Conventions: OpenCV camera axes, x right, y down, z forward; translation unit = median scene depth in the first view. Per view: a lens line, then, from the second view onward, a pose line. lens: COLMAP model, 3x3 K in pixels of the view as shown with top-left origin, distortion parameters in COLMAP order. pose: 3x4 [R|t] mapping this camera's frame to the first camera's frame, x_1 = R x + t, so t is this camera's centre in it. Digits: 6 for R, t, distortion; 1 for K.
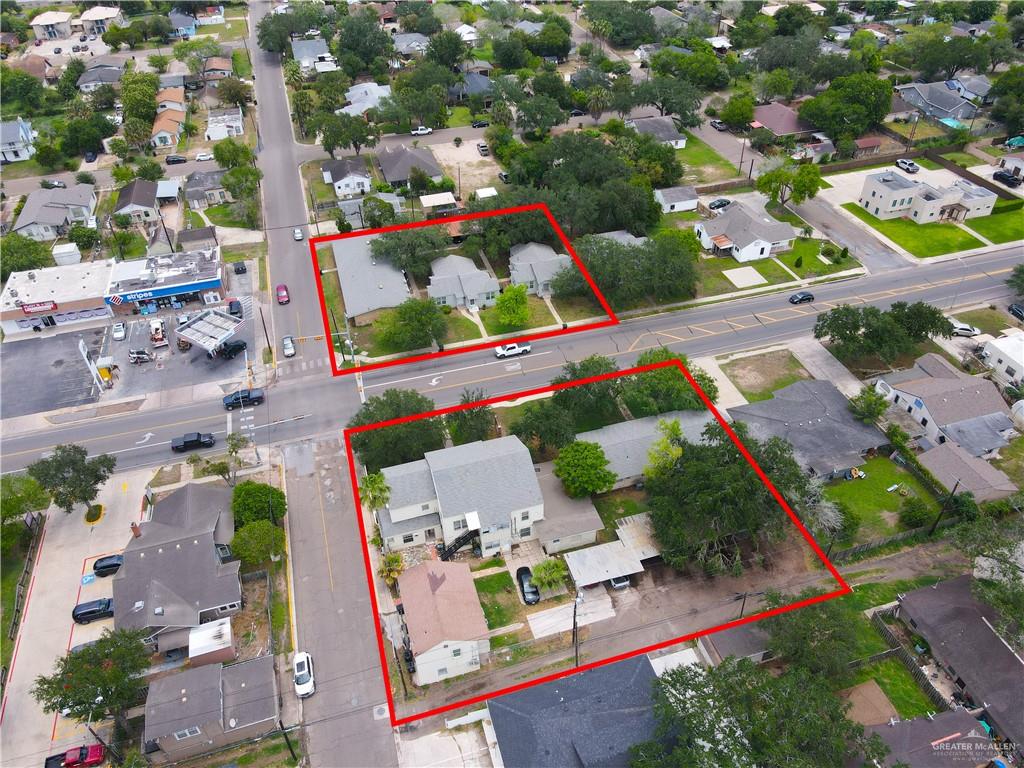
lens RADIAL K [[740.3, 0, 513.9], [0, 740.3, 385.1], [0, 0, 1]] dist [0.018321, 0.004987]
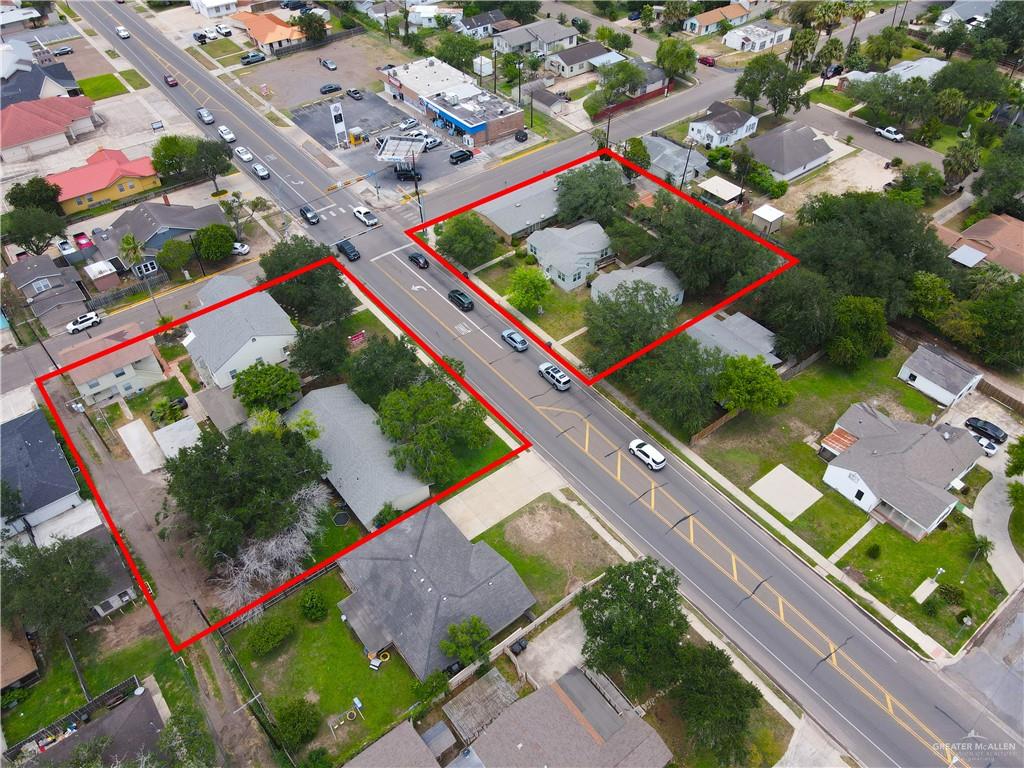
lens RADIAL K [[740.3, 0, 513.9], [0, 740.3, 385.1], [0, 0, 1]] dist [0.018321, 0.004987]
pose [[0.366306, 0.664521, -0.651331, 0.567499], [-0.588080, 0.707794, 0.391393, -0.316278], [0.721097, 0.239665, 0.650061, 0.376061]]
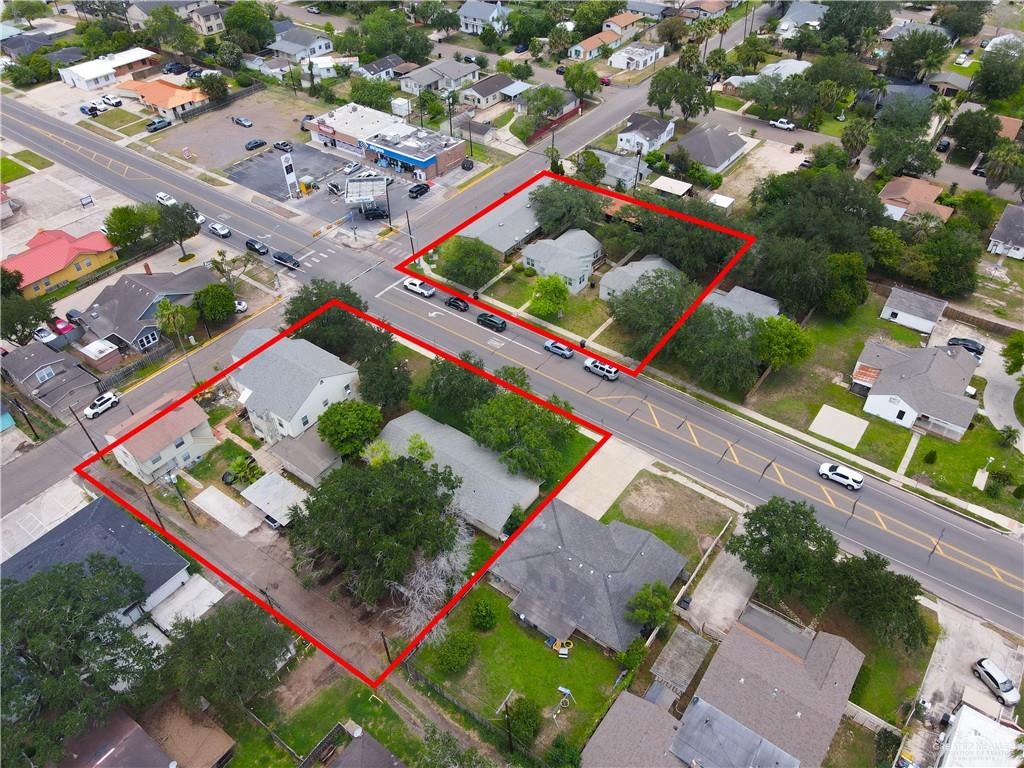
lens RADIAL K [[740.3, 0, 513.9], [0, 740.3, 385.1], [0, 0, 1]] dist [0.018321, 0.004987]
pose [[0.601679, 0.540165, -0.588392, 0.512491], [-0.505994, 0.827751, 0.242485, -0.189135], [0.618023, 0.151825, 0.771360, 0.225799]]
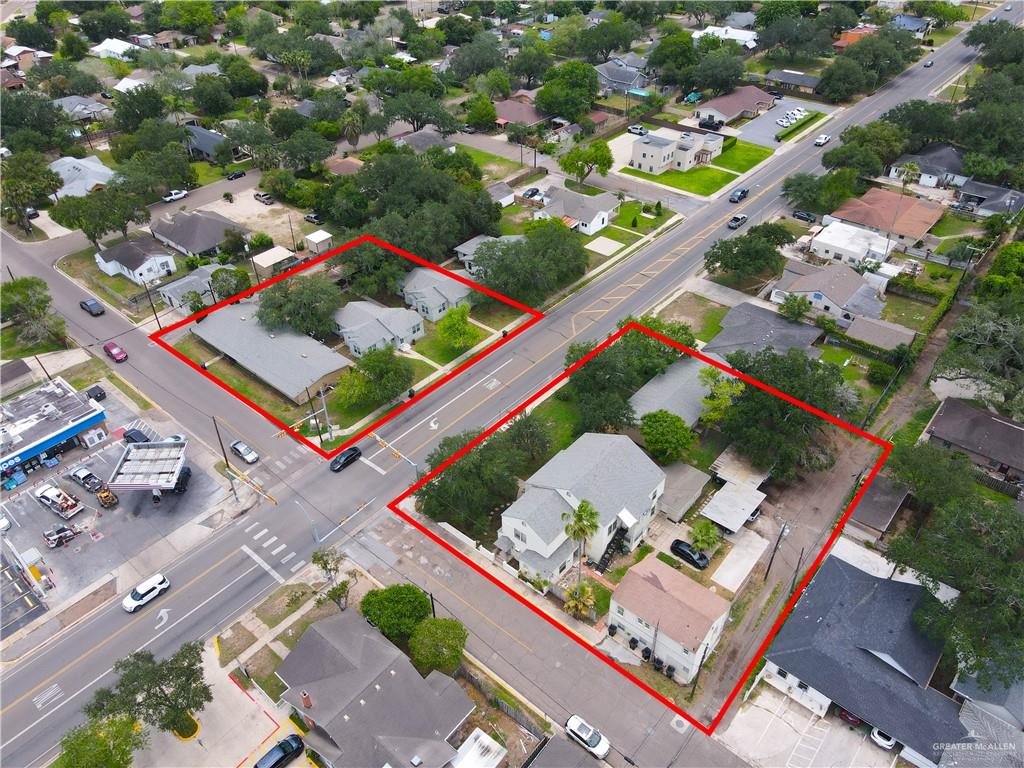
lens RADIAL K [[740.3, 0, 513.9], [0, 740.3, 385.1], [0, 0, 1]] dist [0.018321, 0.004987]
pose [[0.839224, -0.330648, 0.431712, -0.332864], [0.344885, 0.937440, 0.047548, -0.050138], [-0.420426, 0.108987, 0.900758, 0.089209]]
